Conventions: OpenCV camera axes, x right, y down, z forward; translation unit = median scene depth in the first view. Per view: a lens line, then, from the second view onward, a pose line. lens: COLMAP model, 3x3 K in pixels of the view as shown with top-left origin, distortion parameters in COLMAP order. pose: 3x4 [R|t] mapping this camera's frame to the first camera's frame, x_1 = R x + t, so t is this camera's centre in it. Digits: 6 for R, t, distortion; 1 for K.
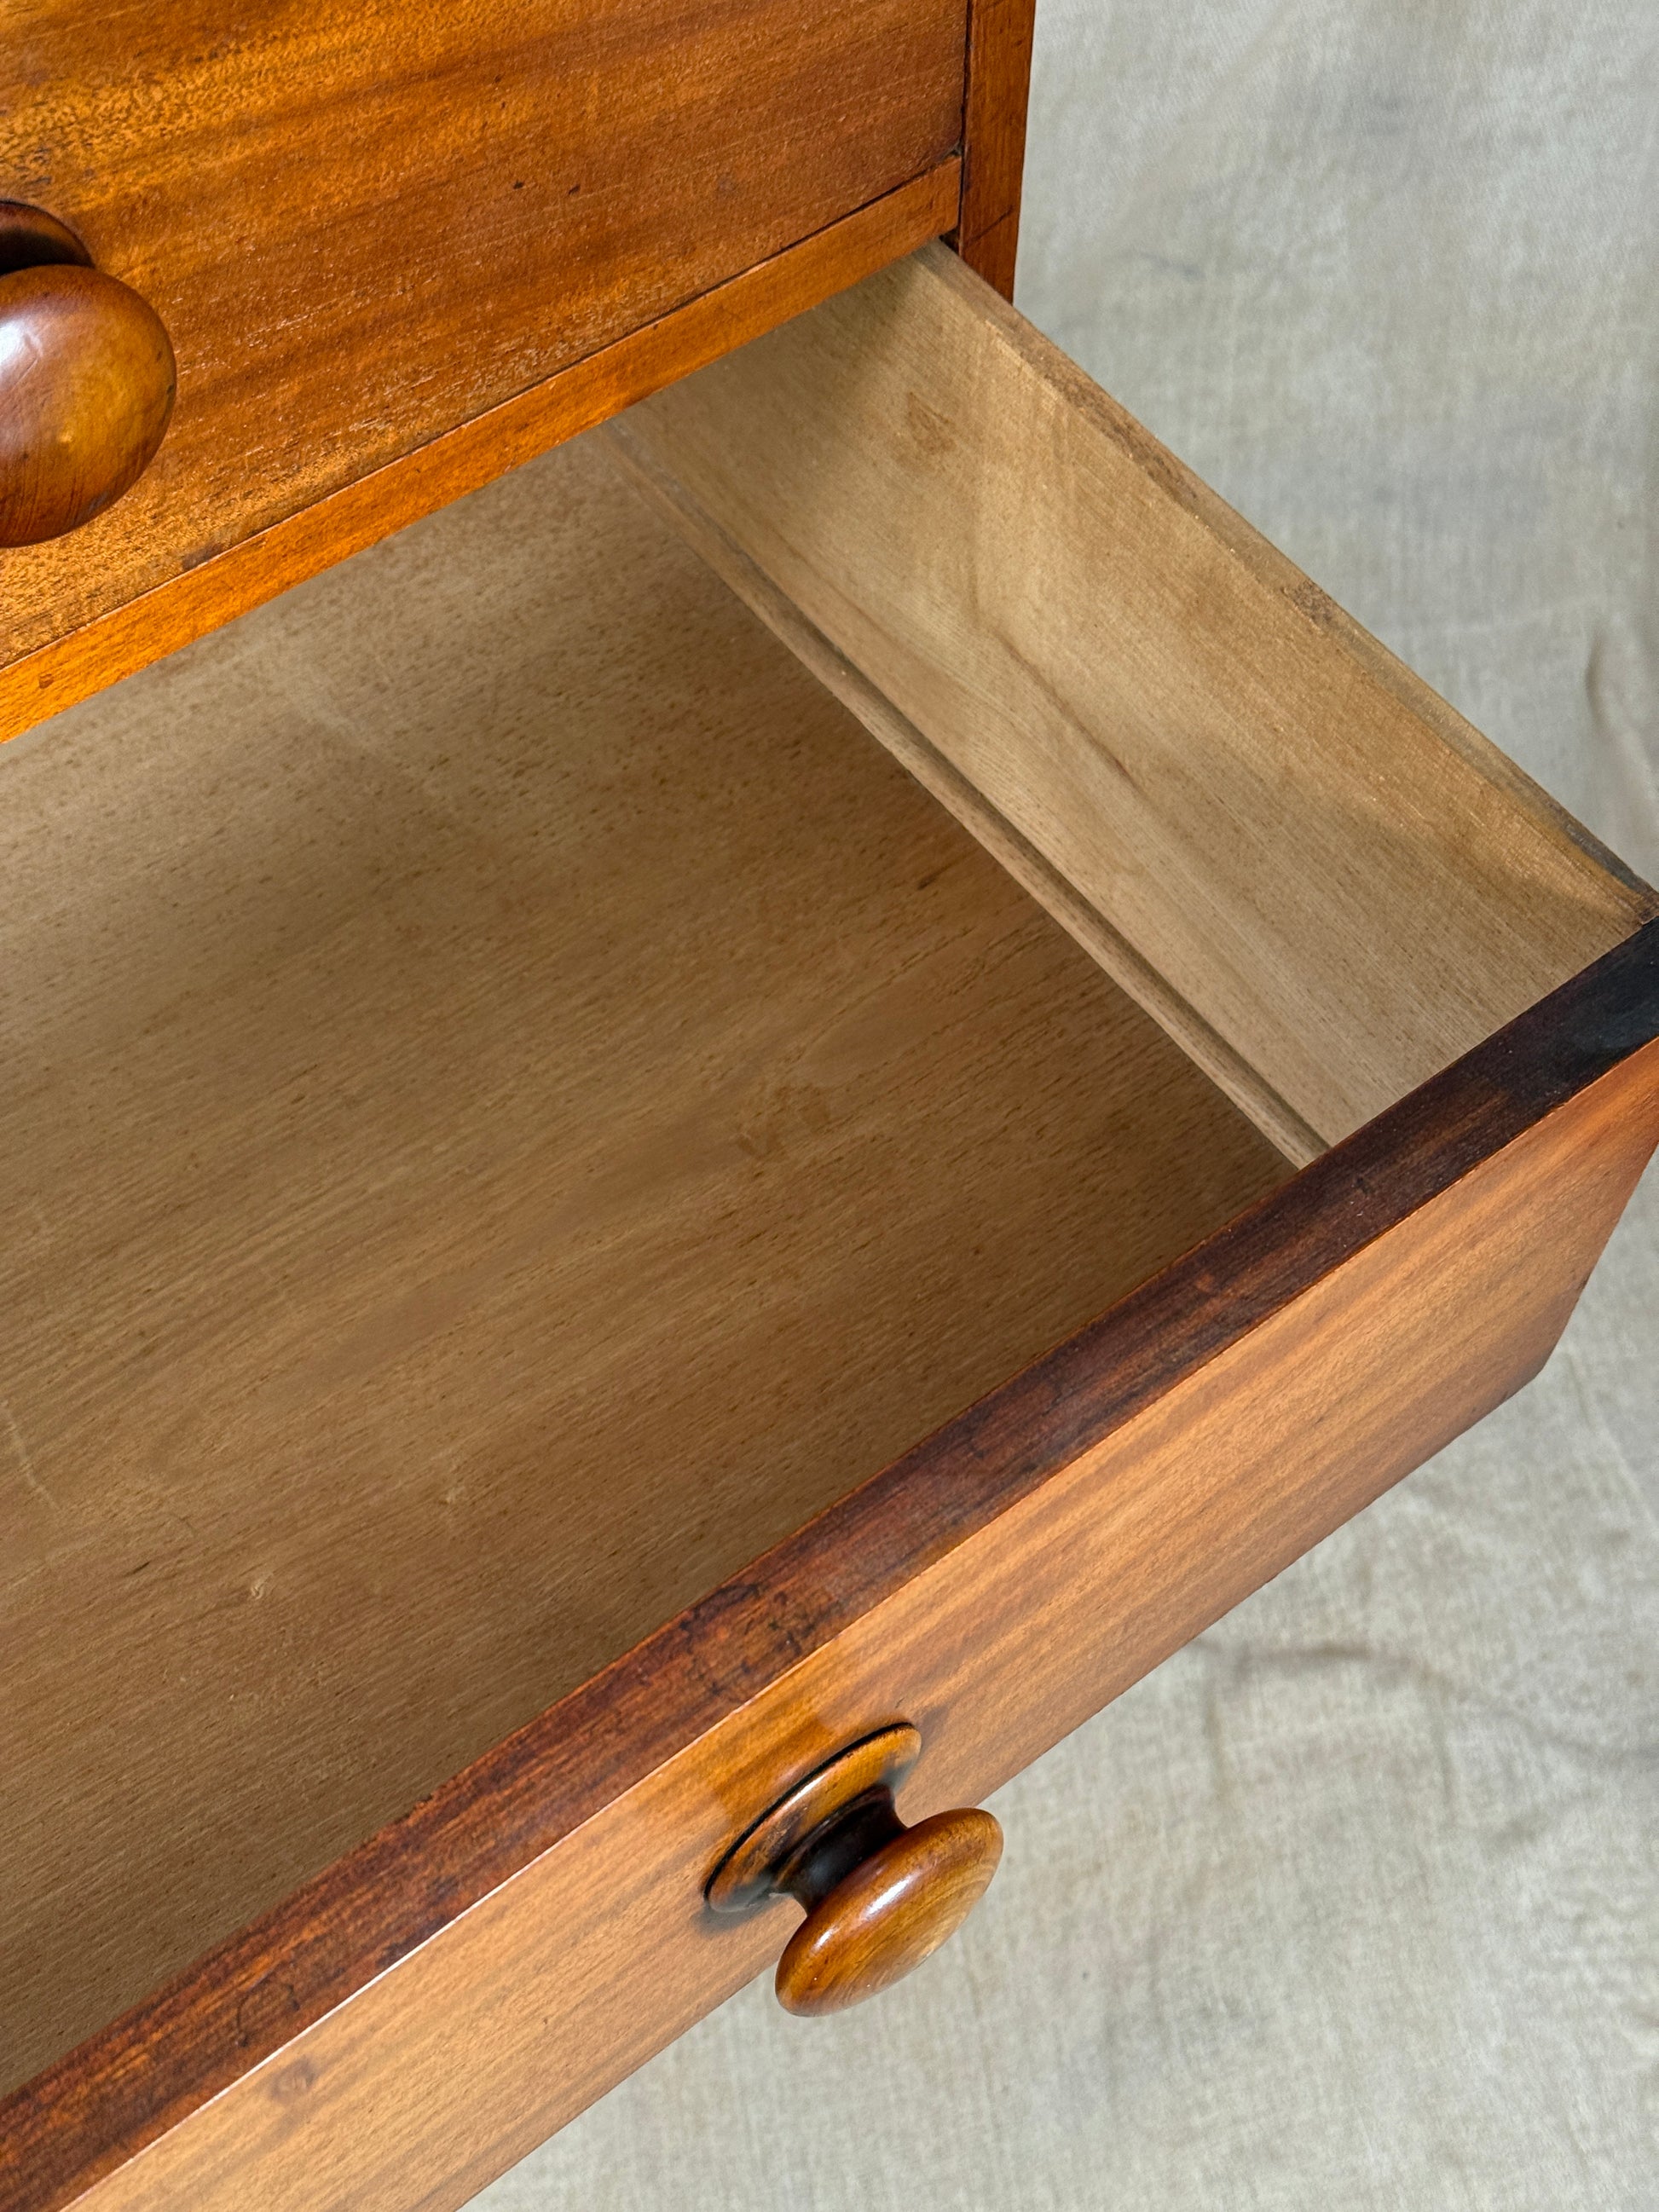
lens RADIAL K [[3002.2, 0, 829.5], [0, 3002.2, 1106.0], [0, 0, 1]] dist [0.200618, -0.519482]
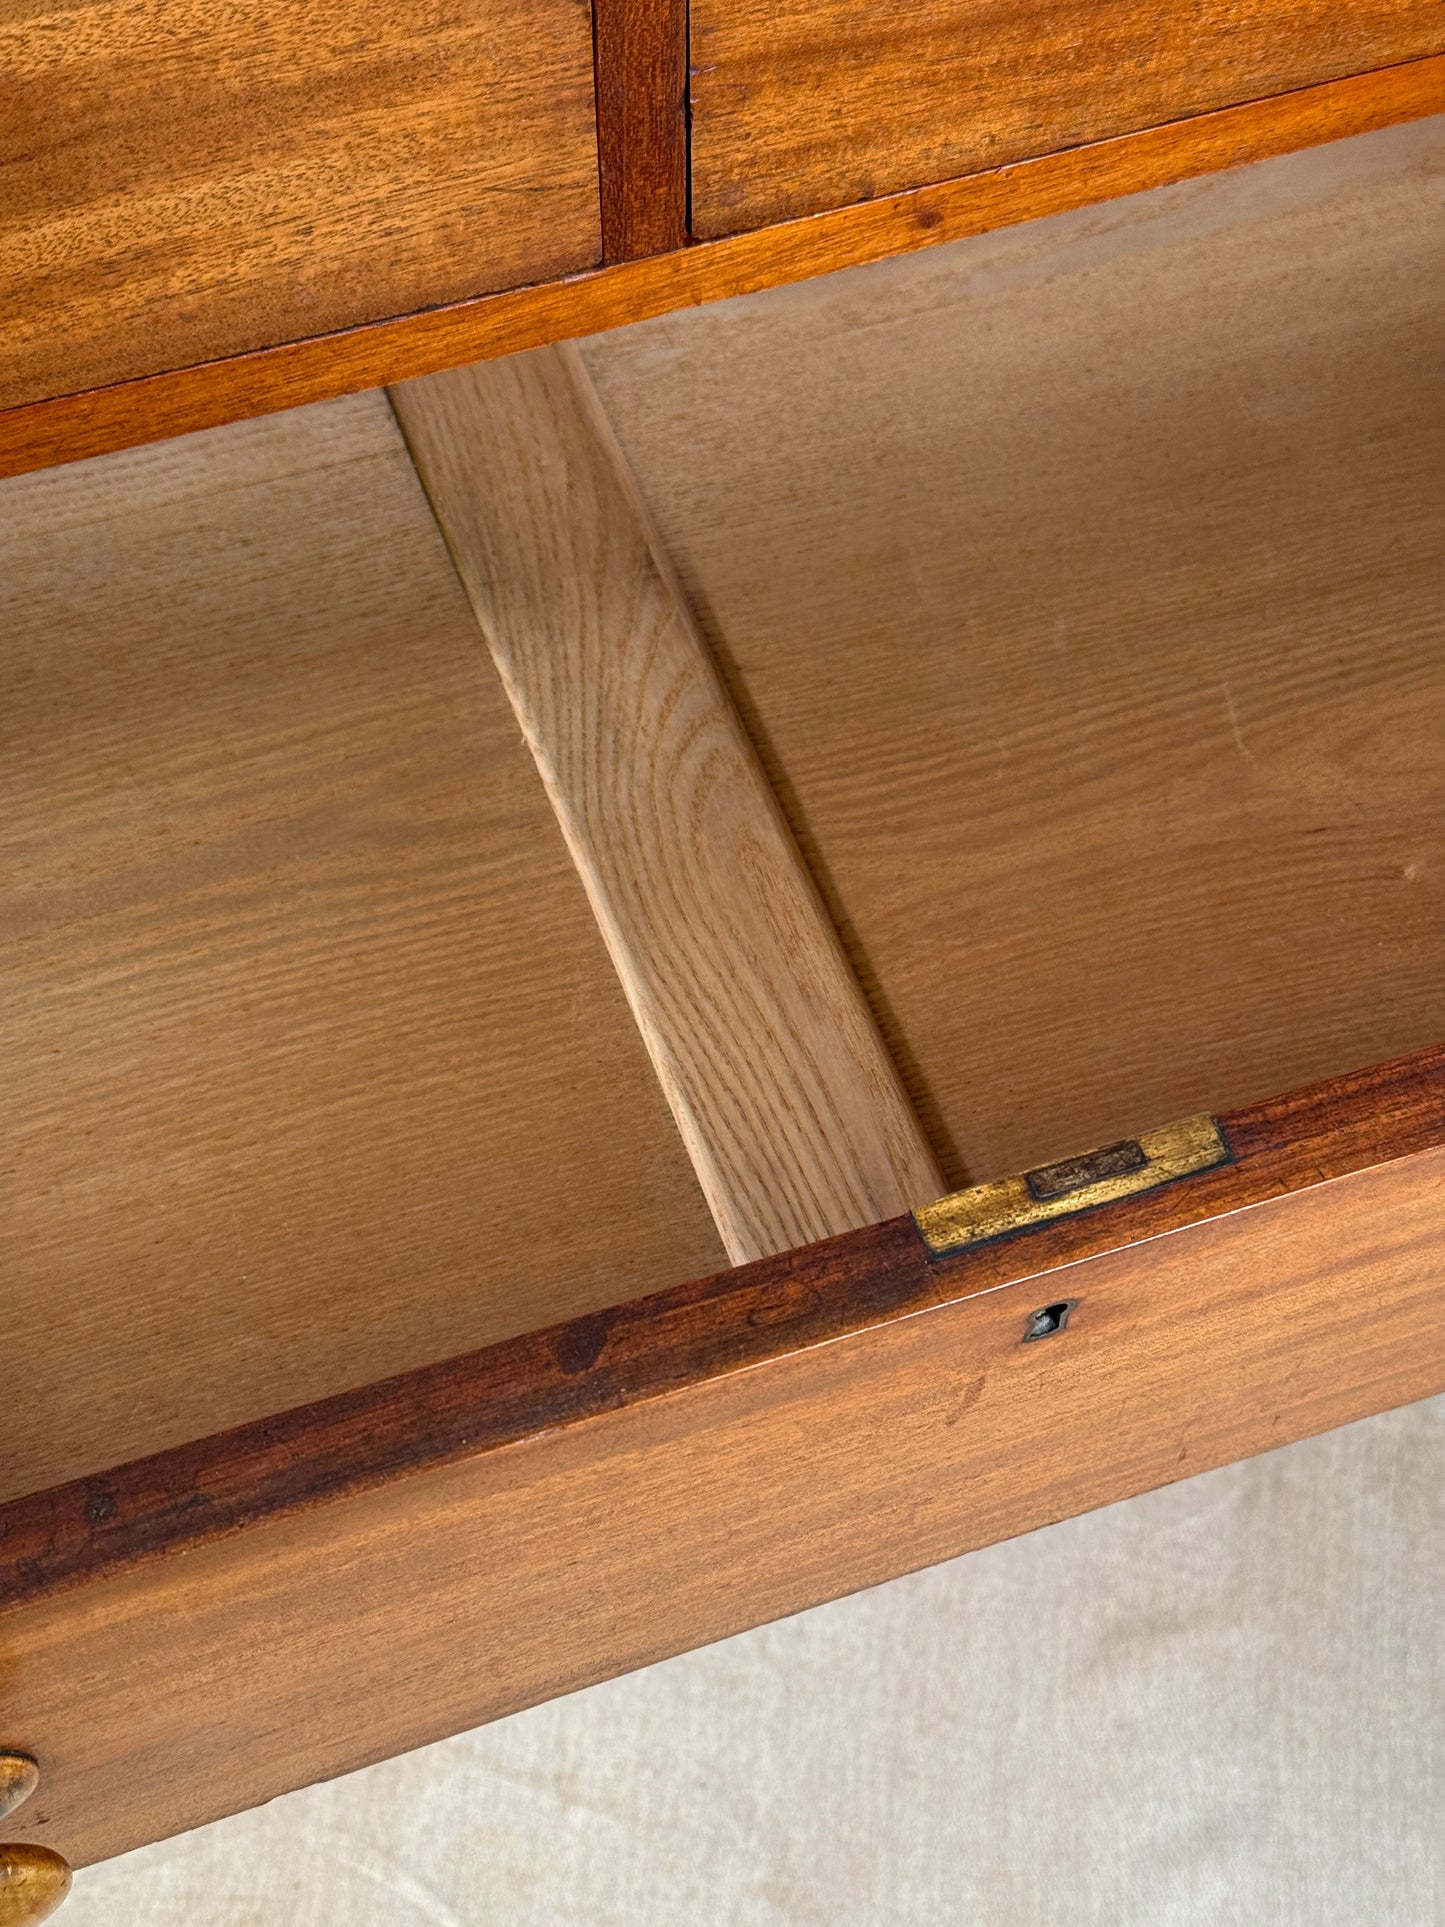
lens RADIAL K [[2615.2, 0, 722.5], [0, 2615.2, 963.5], [0, 0, 1]] dist [0.200618, -0.519482]
pose [[0.950097, 0.267131, -0.161110, -0.257785], [-0.266709, 0.963462, 0.024644, 0.231230], [0.161806, 0.019555, 0.986629, -0.085105]]
